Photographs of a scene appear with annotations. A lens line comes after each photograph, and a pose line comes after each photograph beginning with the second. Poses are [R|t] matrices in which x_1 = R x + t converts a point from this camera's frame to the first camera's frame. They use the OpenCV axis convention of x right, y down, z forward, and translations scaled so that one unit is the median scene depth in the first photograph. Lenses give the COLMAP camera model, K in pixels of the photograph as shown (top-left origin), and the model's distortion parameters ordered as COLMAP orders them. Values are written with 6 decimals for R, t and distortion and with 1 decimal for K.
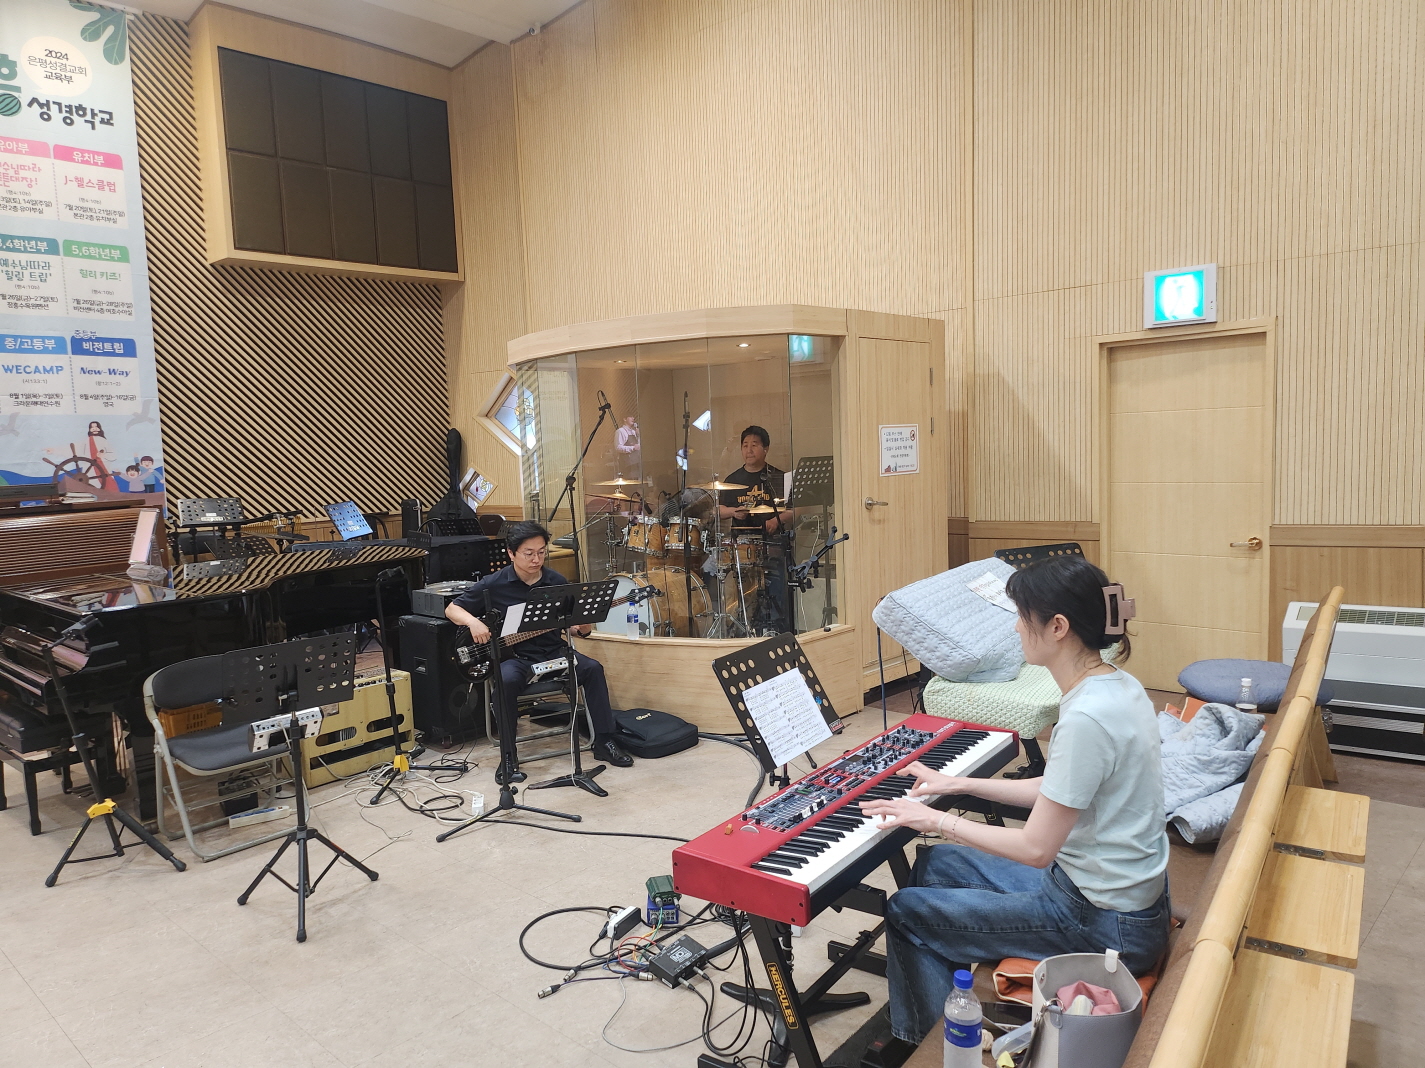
lens RADIAL K [[988.8, 0, 732.2], [0, 988.8, 531.5], [0, 0, 1]] dist [0.077190, -0.080171]
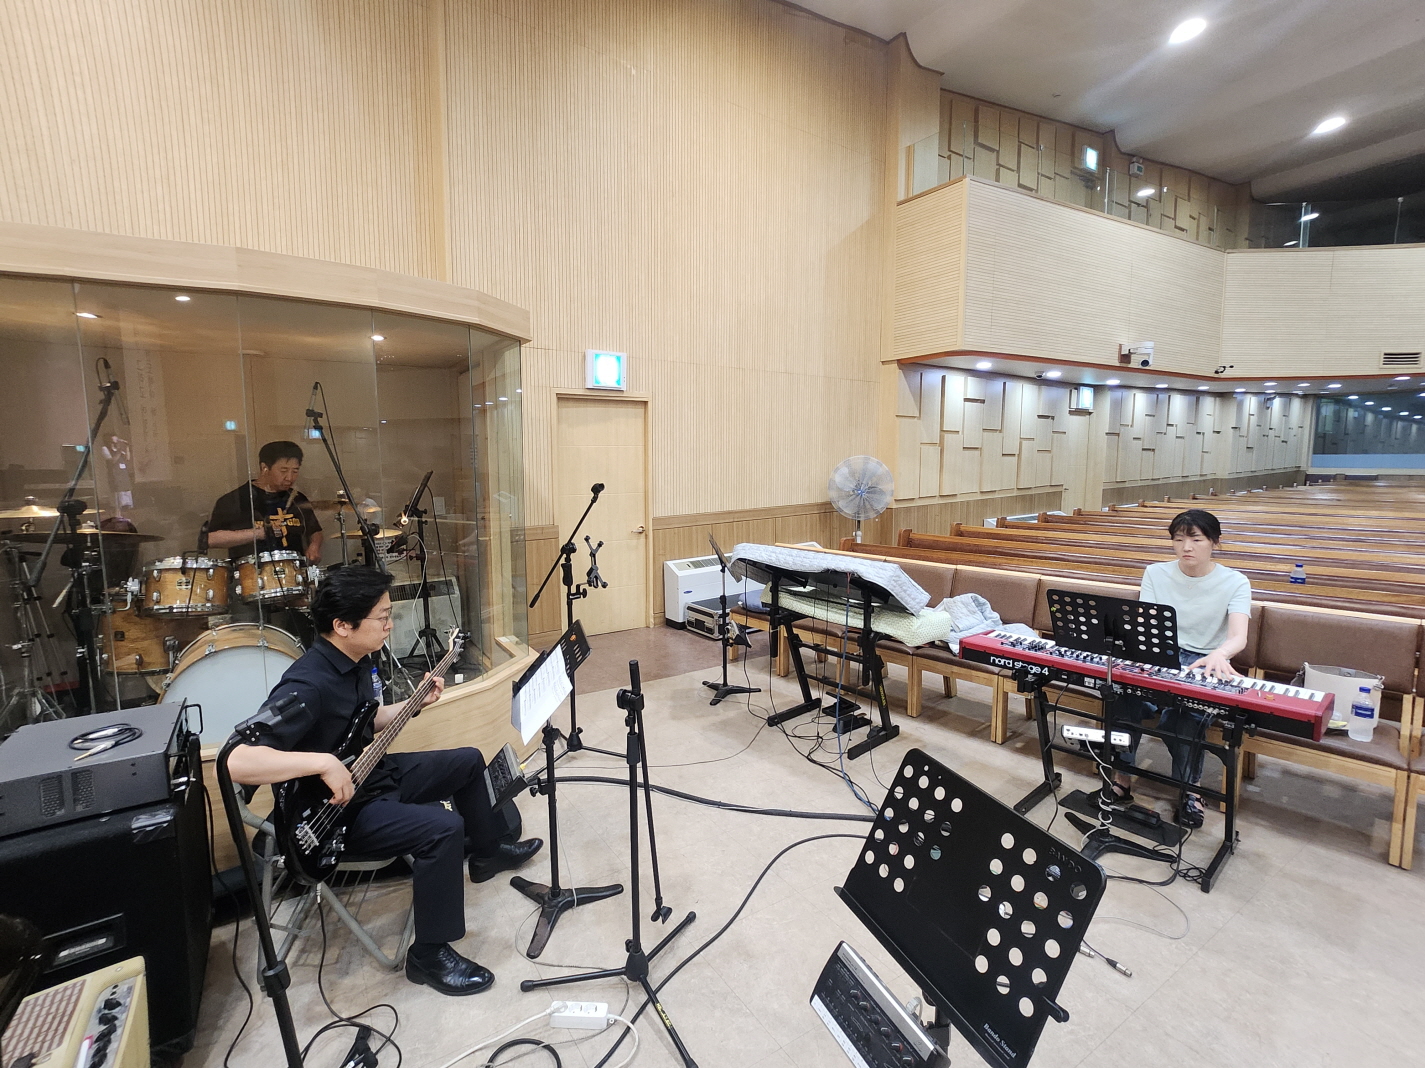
lens RADIAL K [[642.0, 0, 712.5], [0, 642.0, 534.0], [0, 0, 1]] dist [-0.000324, -0.000047]
pose [[0.255282, -0.075895, 0.963883, -0.464522], [0.069266, 0.995788, 0.060062, -0.036494], [-0.964382, 0.051432, 0.259464, 0.617577]]
